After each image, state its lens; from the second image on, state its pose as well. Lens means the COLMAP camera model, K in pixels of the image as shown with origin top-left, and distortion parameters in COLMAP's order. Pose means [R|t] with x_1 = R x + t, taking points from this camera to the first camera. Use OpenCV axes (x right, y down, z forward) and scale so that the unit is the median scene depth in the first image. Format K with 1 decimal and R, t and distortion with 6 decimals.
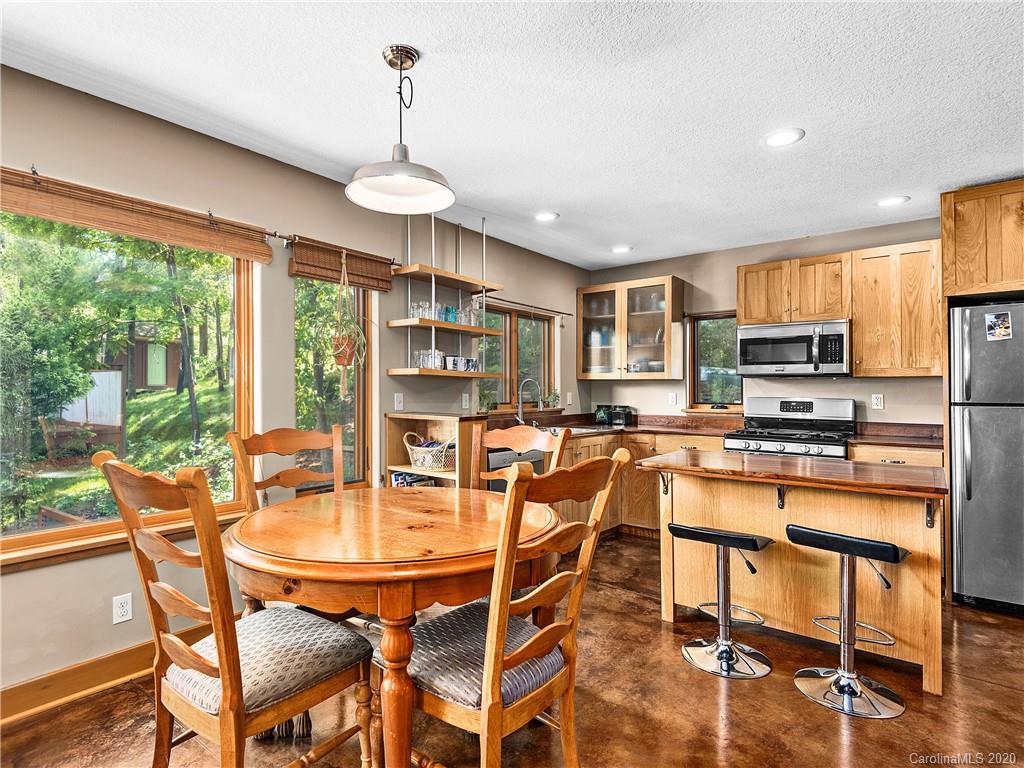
lens RADIAL K [[541.8, 0, 479.5], [0, 541.8, 384.6], [0, 0, 1]] dist [0.000642, -0.004195]
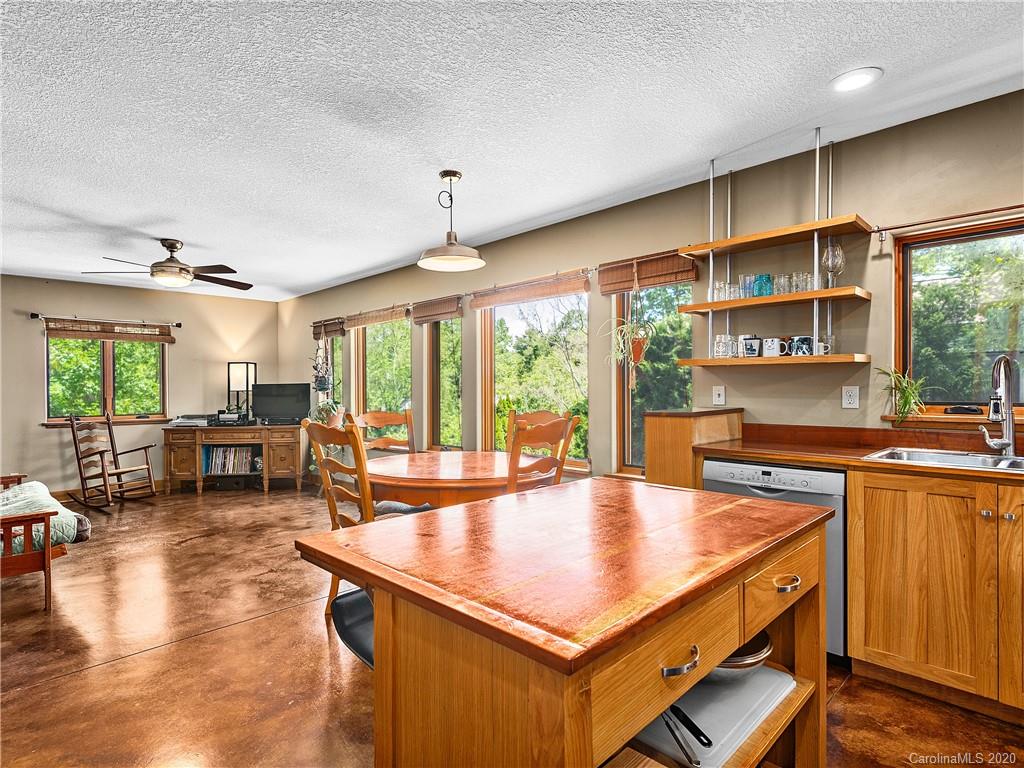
lens RADIAL K [[541.8, 0, 479.3], [0, 541.8, 393.7], [0, 0, 1]] dist [0.000642, -0.004195]
pose [[-0.111415, 0.014718, -0.993665, 0.671526], [0.017330, 0.999767, 0.012865, 0.009071], [0.993623, -0.015787, -0.111644, 0.593108]]
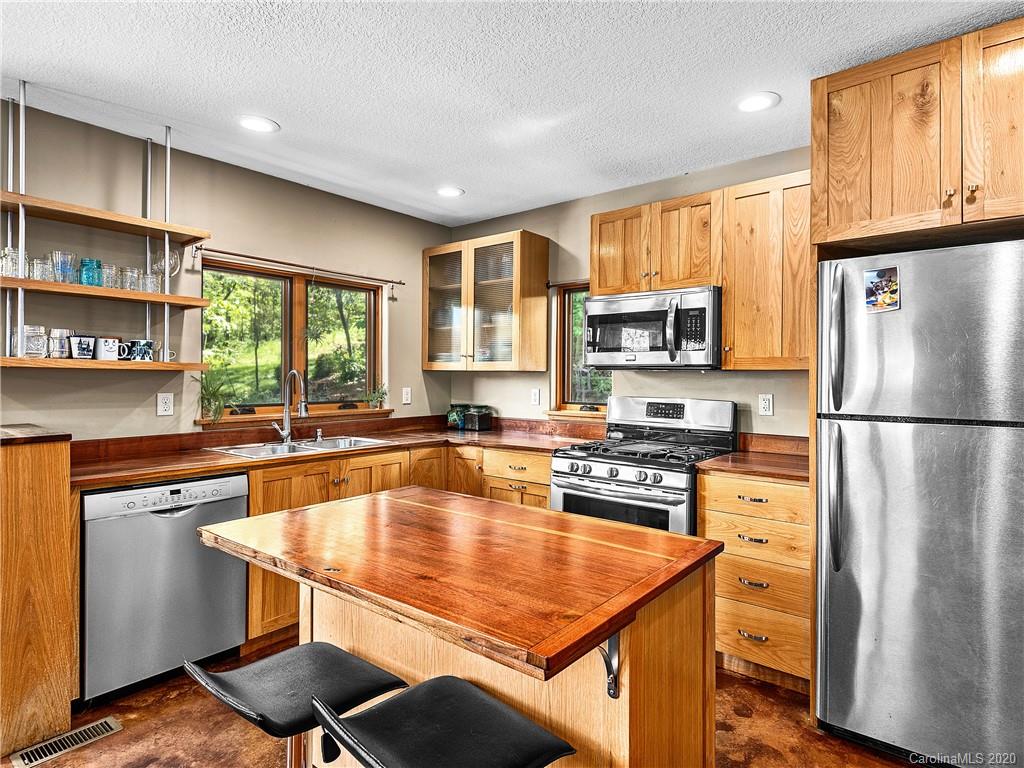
lens RADIAL K [[569.1, 0, 518.6], [0, 569.1, 379.8], [0, 0, 1]] dist [0.005325, -0.000896]
pose [[0.998928, 0.001331, 0.046275, 0.365599], [-0.001997, 0.999895, 0.014350, -0.010617], [-0.046251, -0.014427, 0.998826, 0.262720]]
